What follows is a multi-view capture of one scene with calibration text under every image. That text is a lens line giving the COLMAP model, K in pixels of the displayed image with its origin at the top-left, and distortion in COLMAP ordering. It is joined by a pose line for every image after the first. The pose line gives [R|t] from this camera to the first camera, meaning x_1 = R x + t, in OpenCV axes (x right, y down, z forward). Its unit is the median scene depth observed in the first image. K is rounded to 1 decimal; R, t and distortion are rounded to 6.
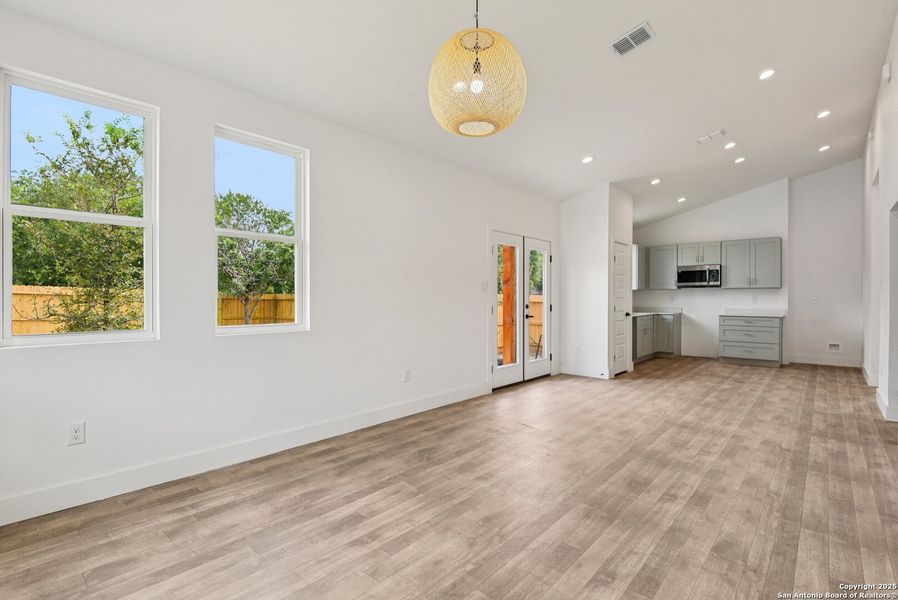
lens RADIAL K [[426.7, 0, 451.2], [0, 426.7, 301.2], [0, 0, 1]] dist [-0.002064, -0.006155]
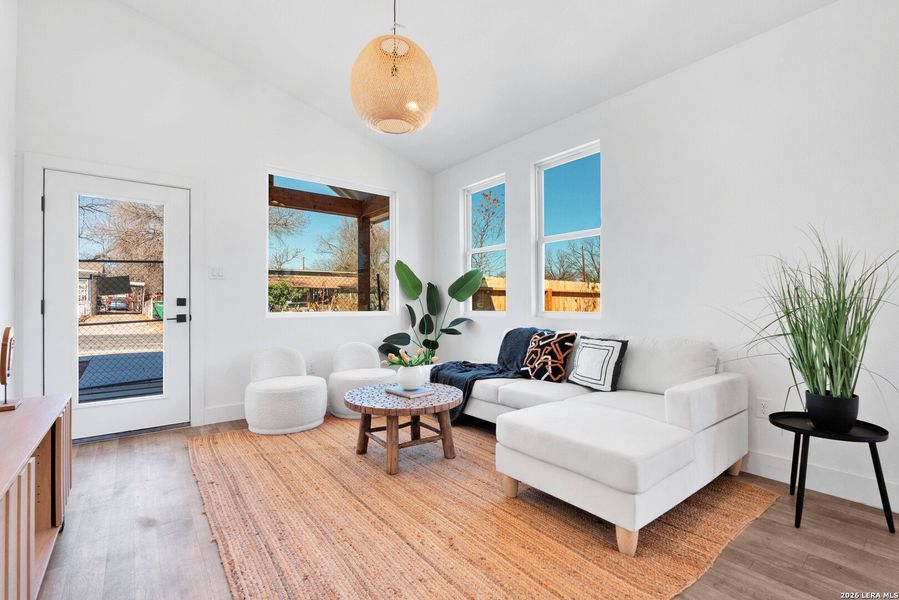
lens RADIAL K [[405.3, 0, 451.4], [0, 405.3, 306.6], [0, 0, 1]] dist [-0.001998, -0.000398]
pose [[-0.179649, -0.002519, -0.983728, 0.812299], [-0.004283, 0.999989, -0.001779, 0.050774], [0.983721, 0.003893, -0.179658, 1.015055]]
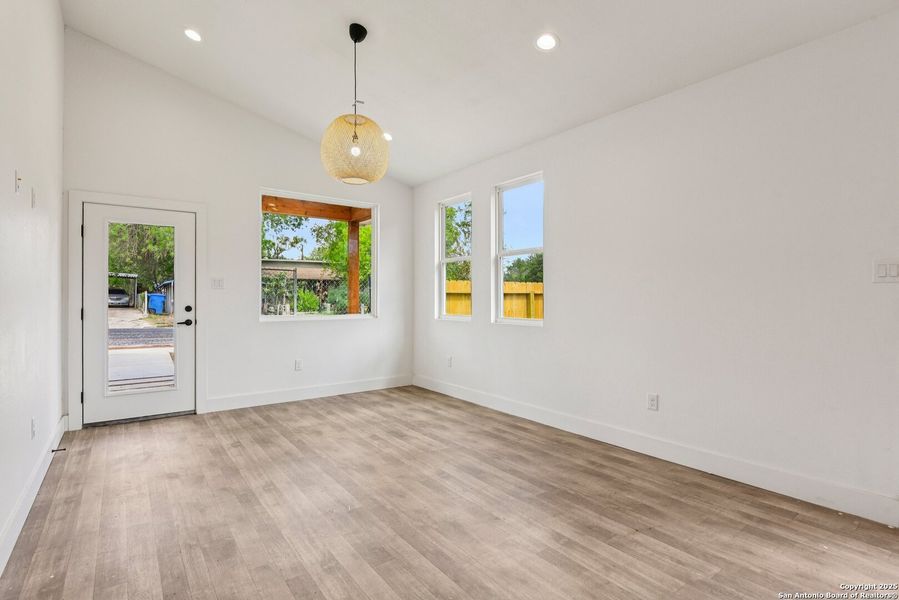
lens RADIAL K [[448.0, 0, 454.6], [0, 448.0, 300.1], [0, 0, 1]] dist [-0.002955, -0.007919]
pose [[-0.204592, 0.001411, -0.978846, 1.121693], [-0.009442, 0.999950, 0.003415, -0.005973], [0.978802, 0.009941, -0.204568, 1.247937]]
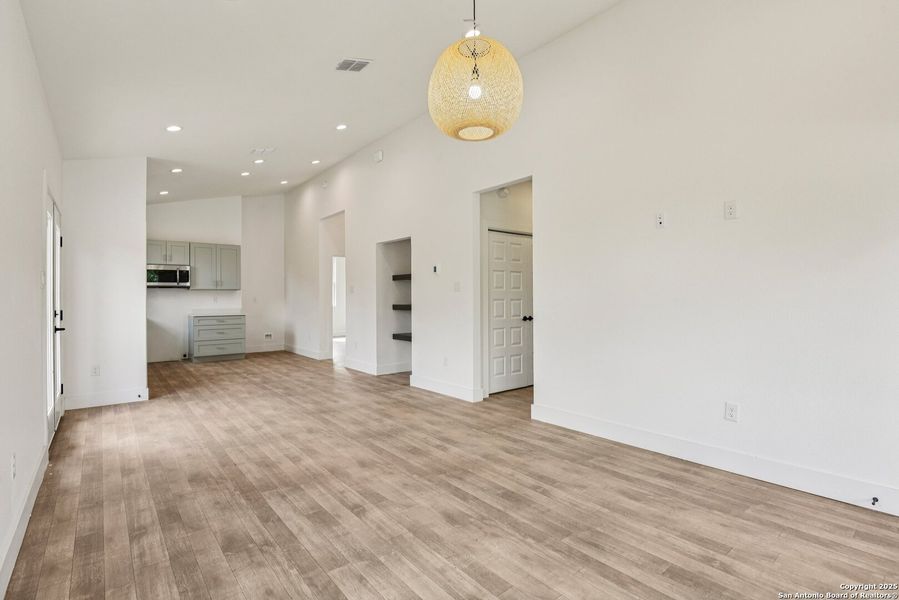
lens RADIAL K [[423.9, 0, 447.7], [0, 423.9, 295.9], [0, 0, 1]] dist [-0.009572, -0.001825]
pose [[0.172737, 0.000611, 0.984968, -0.723608], [0.013861, 0.999899, -0.003051, -0.009596], [-0.984870, 0.014180, 0.172712, 0.678402]]
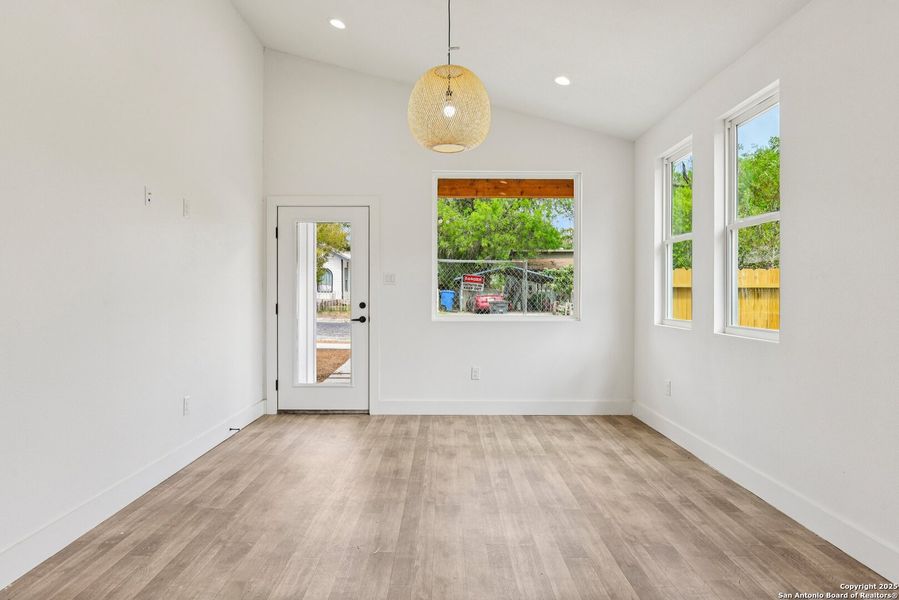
lens RADIAL K [[546.4, 0, 445.2], [0, 546.4, 298.5], [0, 0, 1]] dist [-0.001557, -0.020454]
pose [[-0.752008, -0.000266, -0.659154, 0.795552], [-0.010514, 0.999878, 0.011591, -0.009460], [0.659070, 0.015647, -0.751919, 1.604497]]
